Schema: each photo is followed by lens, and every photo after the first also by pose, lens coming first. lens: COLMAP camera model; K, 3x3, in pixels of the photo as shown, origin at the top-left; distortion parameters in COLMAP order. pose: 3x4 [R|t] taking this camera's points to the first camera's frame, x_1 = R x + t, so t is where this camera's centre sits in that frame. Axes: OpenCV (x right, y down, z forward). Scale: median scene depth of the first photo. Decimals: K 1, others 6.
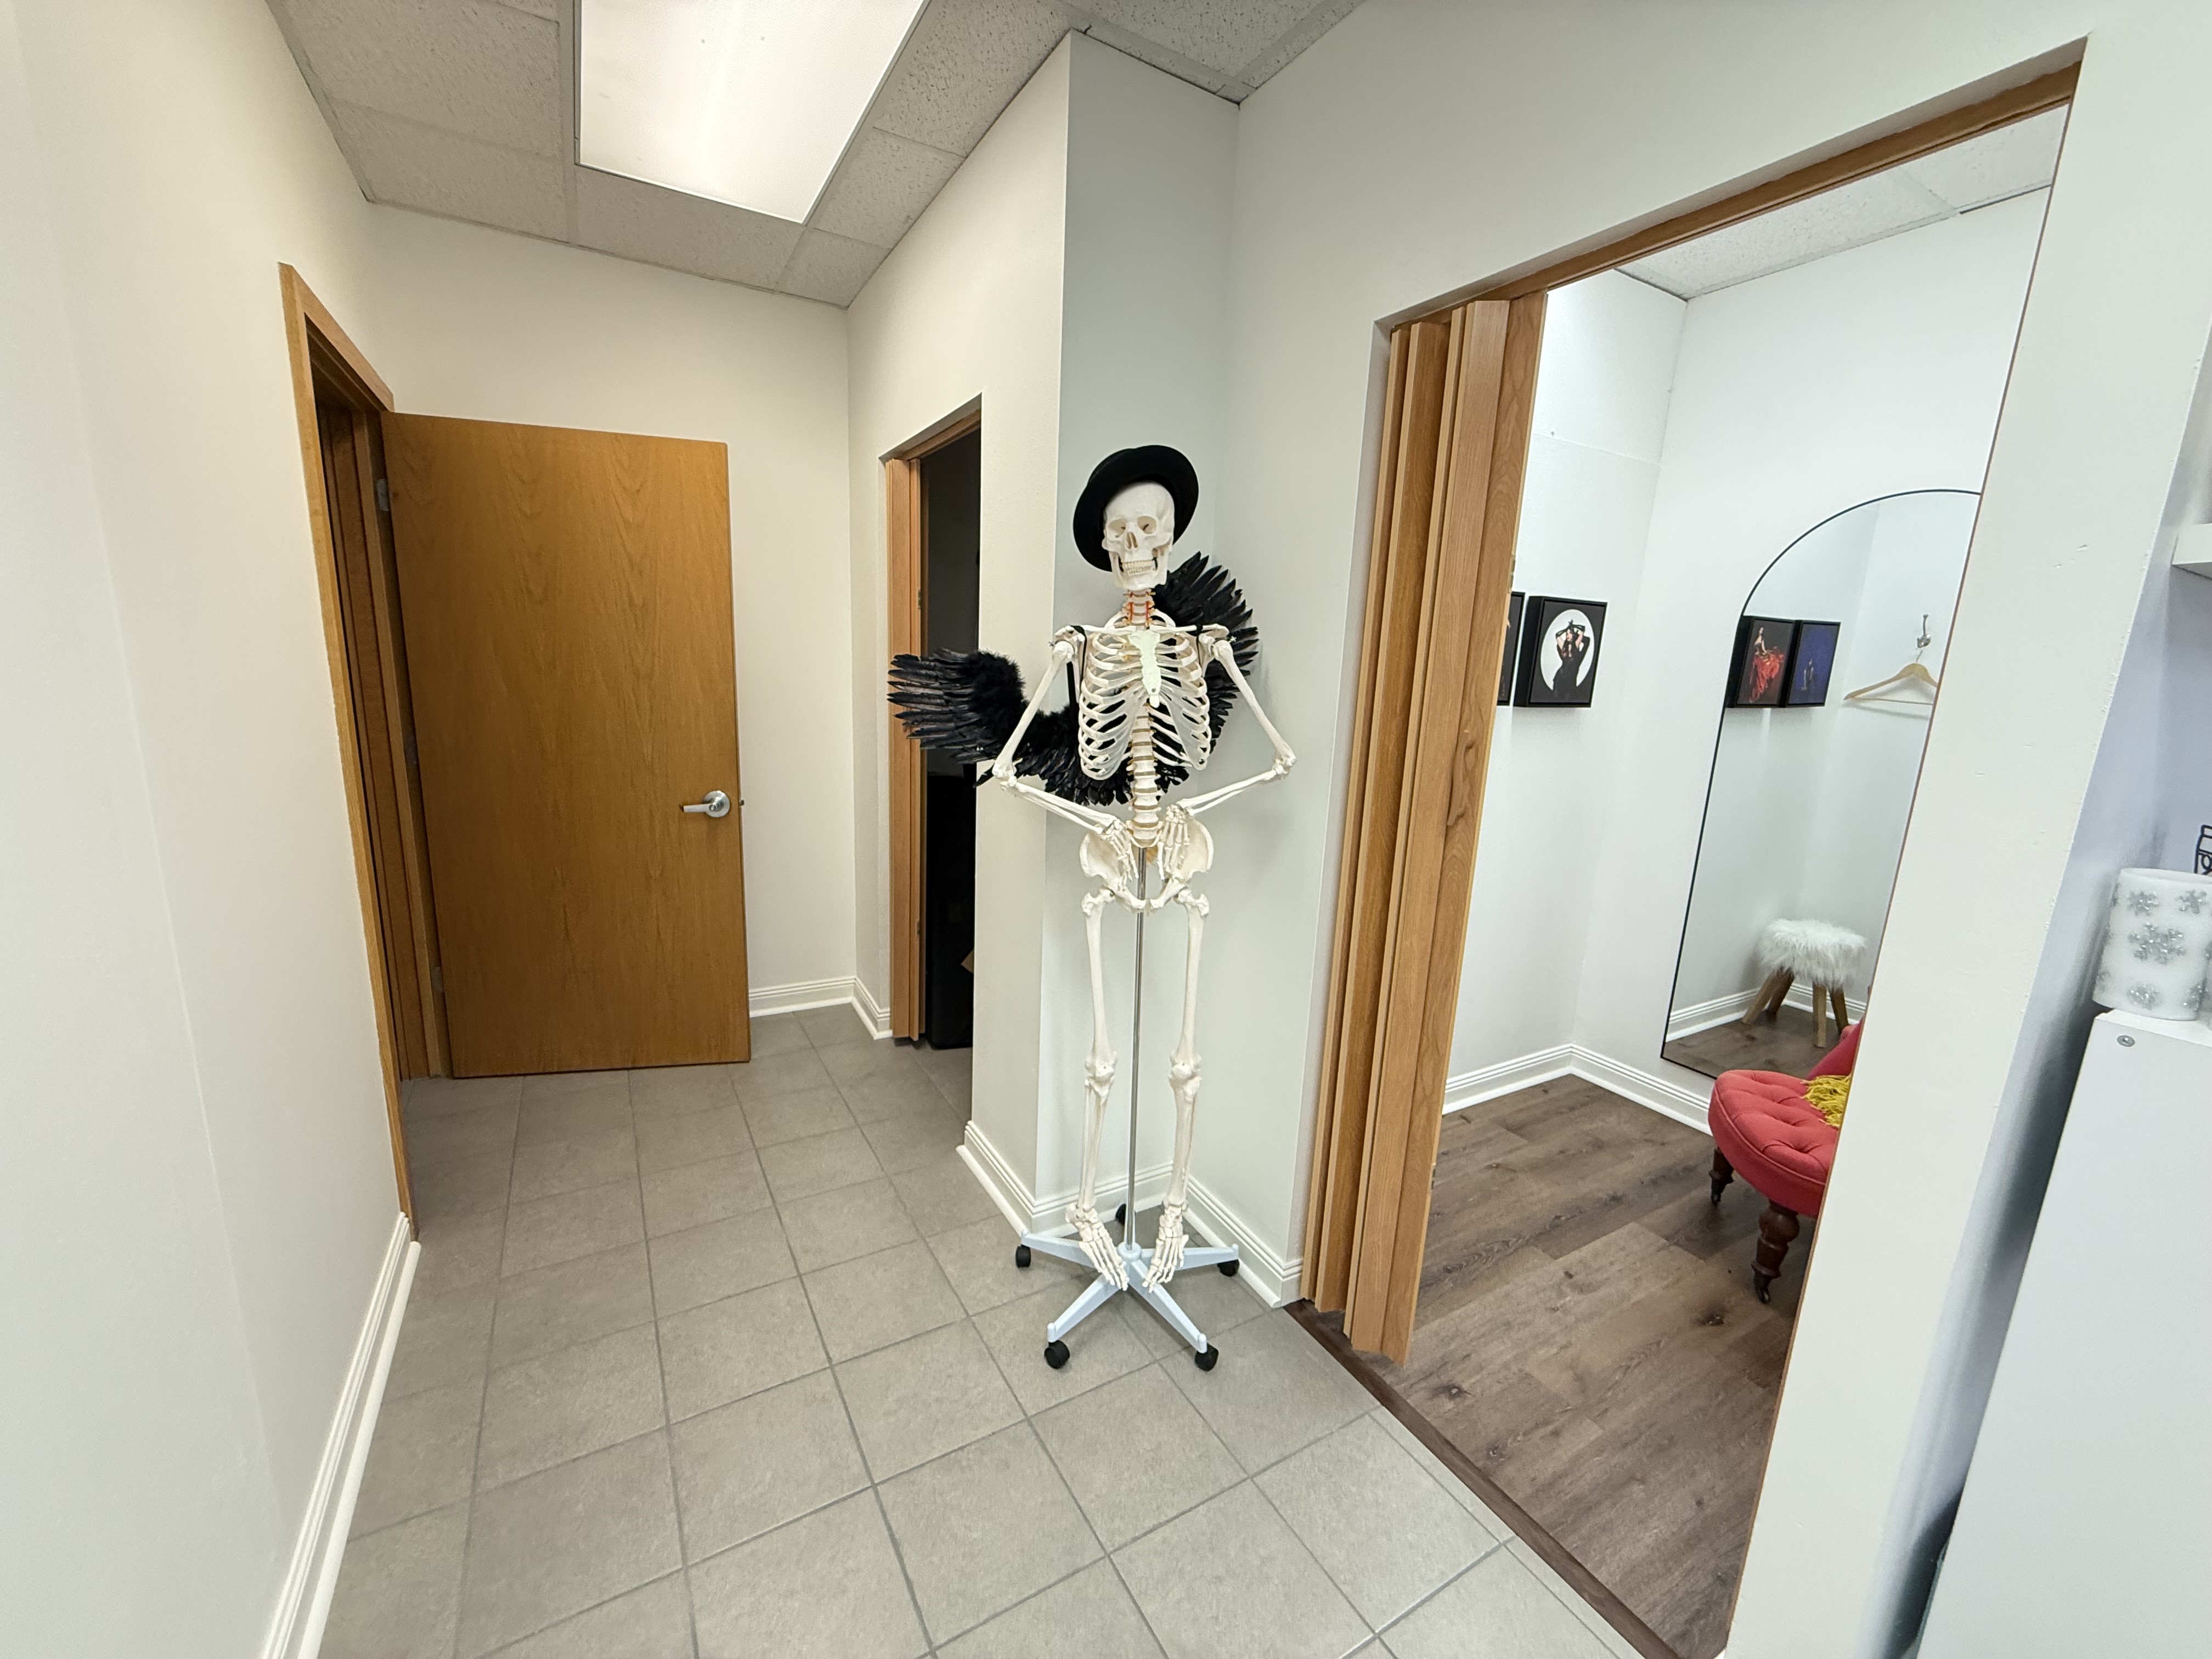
lens RADIAL K [[876.7, 0, 1094.4], [0, 876.7, 836.9], [0, 0, 1]] dist [-0.001018, -0.000082]
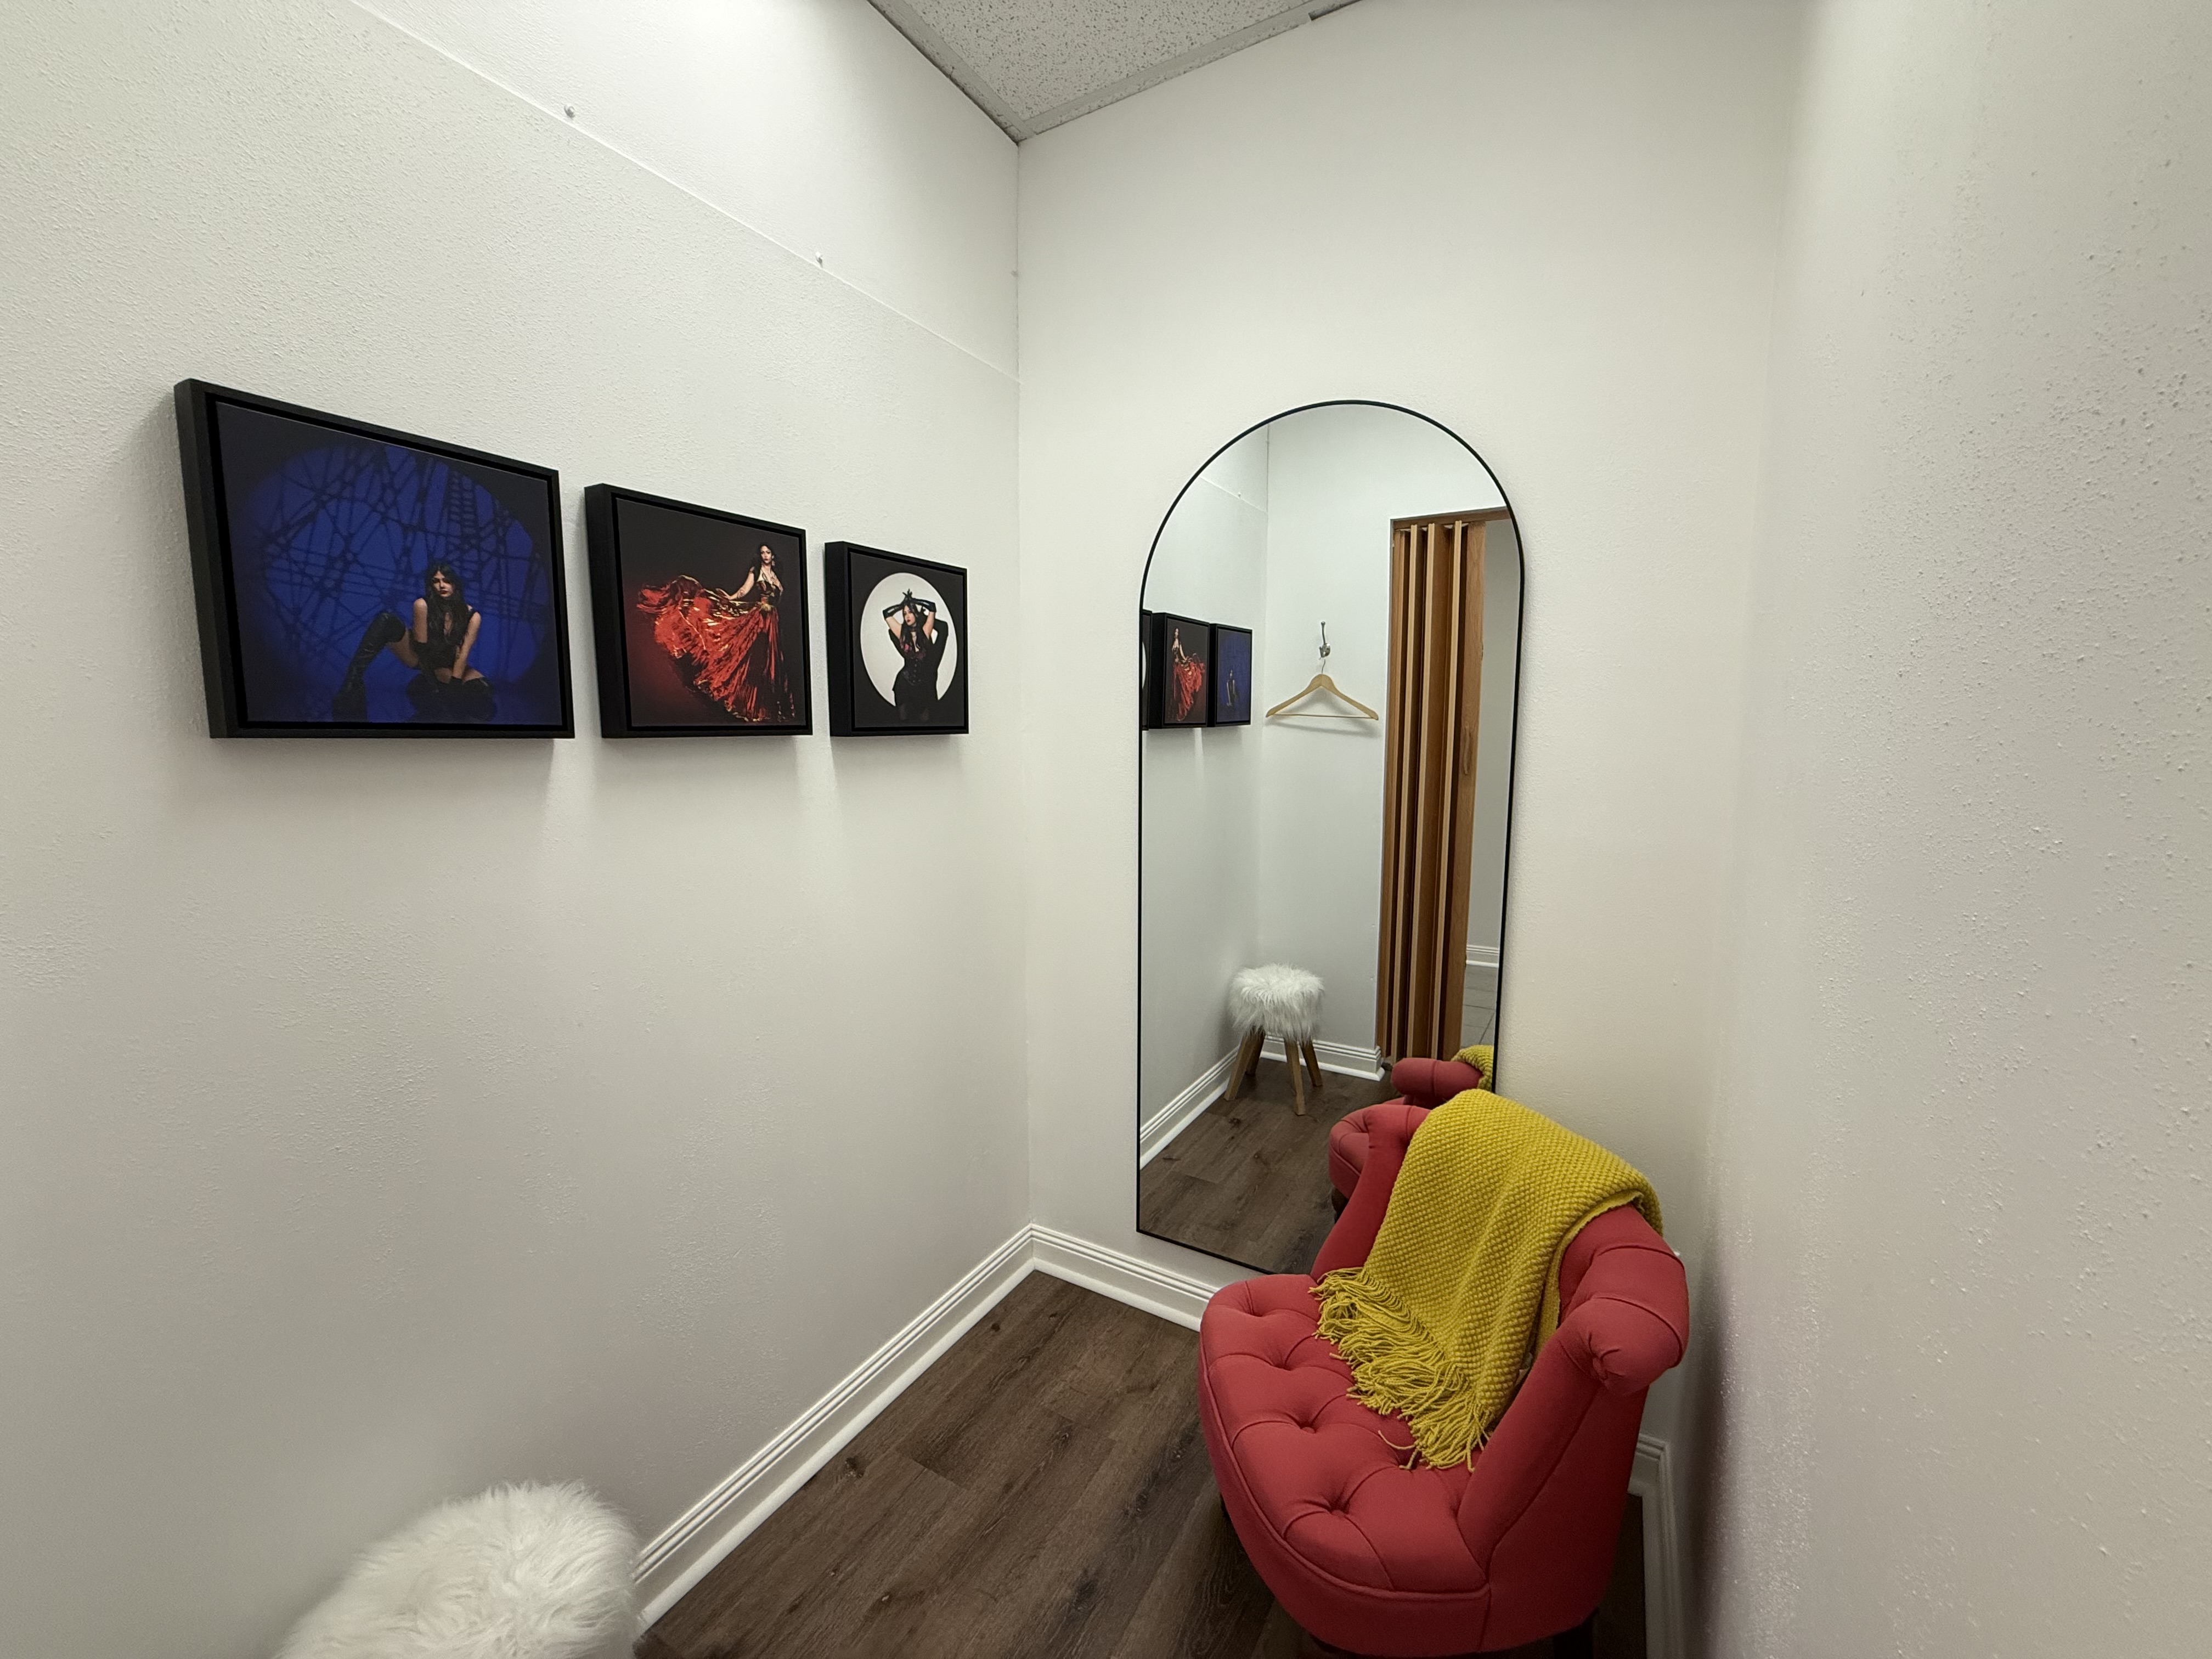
lens RADIAL K [[876.7, 0, 1106.1], [0, 876.7, 824.2], [0, 0, 1]] dist [-0.001018, -0.000082]
pose [[0.860852, -0.094195, 0.500061, 0.296355], [0.131324, 0.990553, -0.039488, -0.039370], [-0.491617, 0.099663, 0.865089, 0.366177]]
